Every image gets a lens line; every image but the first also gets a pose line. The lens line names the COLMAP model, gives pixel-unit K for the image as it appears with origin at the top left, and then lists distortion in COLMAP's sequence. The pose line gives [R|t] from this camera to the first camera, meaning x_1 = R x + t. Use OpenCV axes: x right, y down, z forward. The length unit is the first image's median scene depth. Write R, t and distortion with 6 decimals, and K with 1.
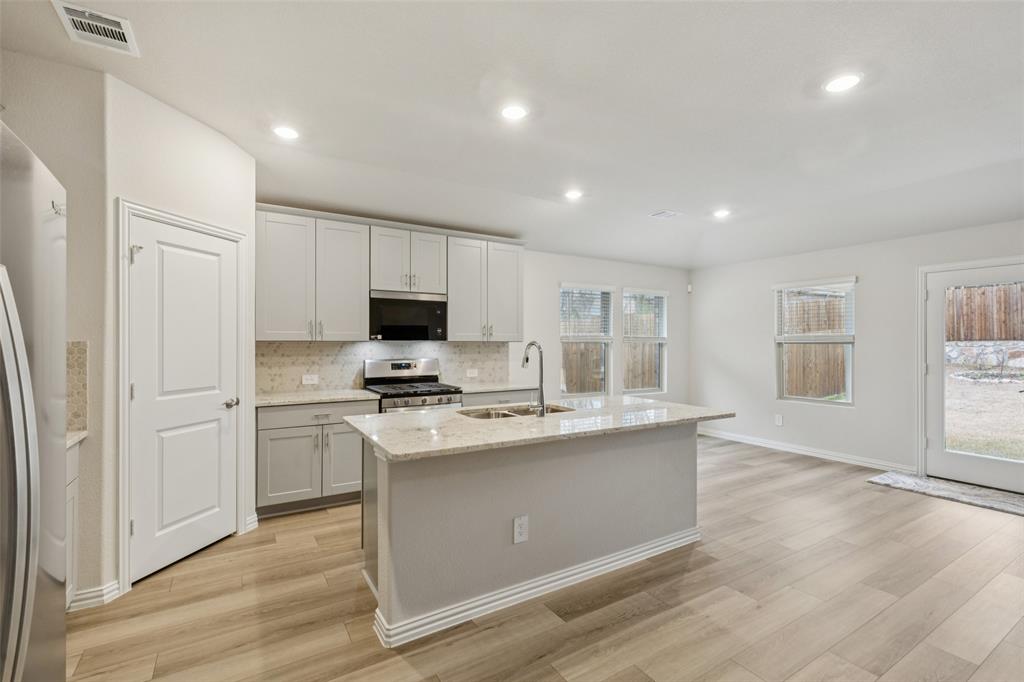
lens RADIAL K [[460.7, 0, 509.3], [0, 460.7, 342.2], [0, 0, 1]] dist [0.002722, 0.000325]
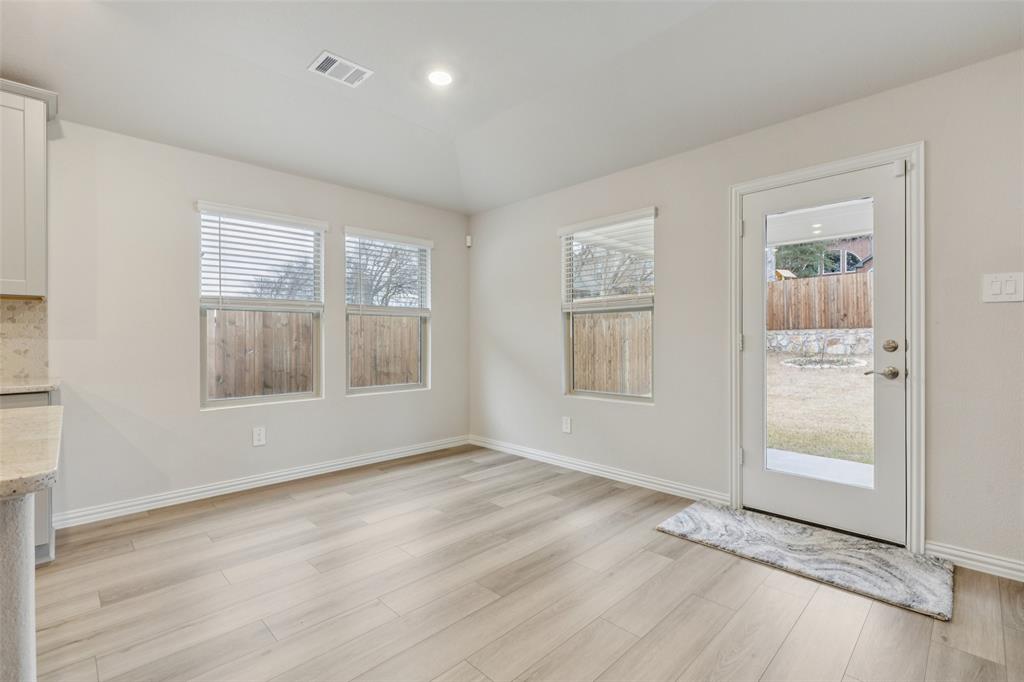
lens RADIAL K [[460.7, 0, 509.3], [0, 460.7, 342.2], [0, 0, 1]] dist [0.002722, 0.000325]
pose [[0.974439, -0.006483, 0.224560, 0.440547], [0.004873, 0.999958, 0.007721, 0.050592], [-0.224601, -0.006429, 0.974430, 0.444524]]
